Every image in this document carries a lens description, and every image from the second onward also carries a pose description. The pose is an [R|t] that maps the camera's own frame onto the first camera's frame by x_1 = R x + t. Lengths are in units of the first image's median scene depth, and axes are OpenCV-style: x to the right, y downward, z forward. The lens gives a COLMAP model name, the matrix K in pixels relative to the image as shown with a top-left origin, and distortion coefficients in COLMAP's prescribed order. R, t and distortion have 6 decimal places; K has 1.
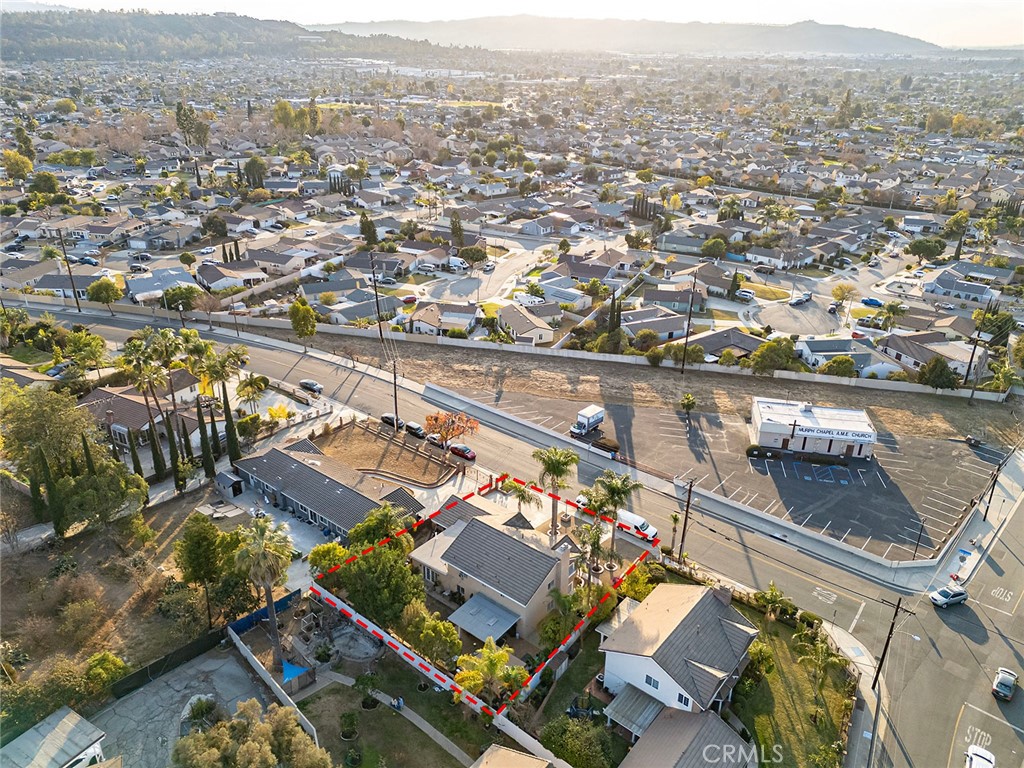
lens RADIAL K [[723.5, 0, 513.2], [0, 723.5, 386.2], [0, 0, 1]] dist [0.035761, -0.036981]
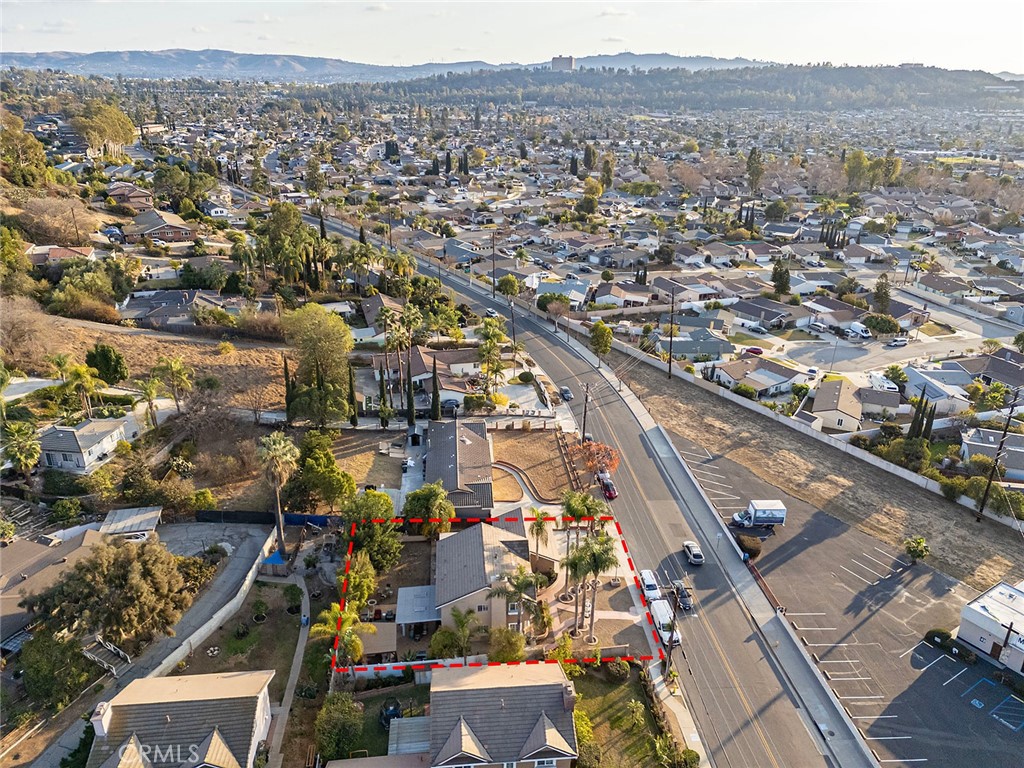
lens RADIAL K [[723.5, 0, 511.7], [0, 723.5, 383.4], [0, 0, 1]] dist [0.035761, -0.036981]
pose [[0.698349, 0.262720, -0.665798, 0.289361], [-0.303416, 0.951148, 0.057067, -0.039213], [0.648265, 0.162161, 0.743947, 0.102719]]
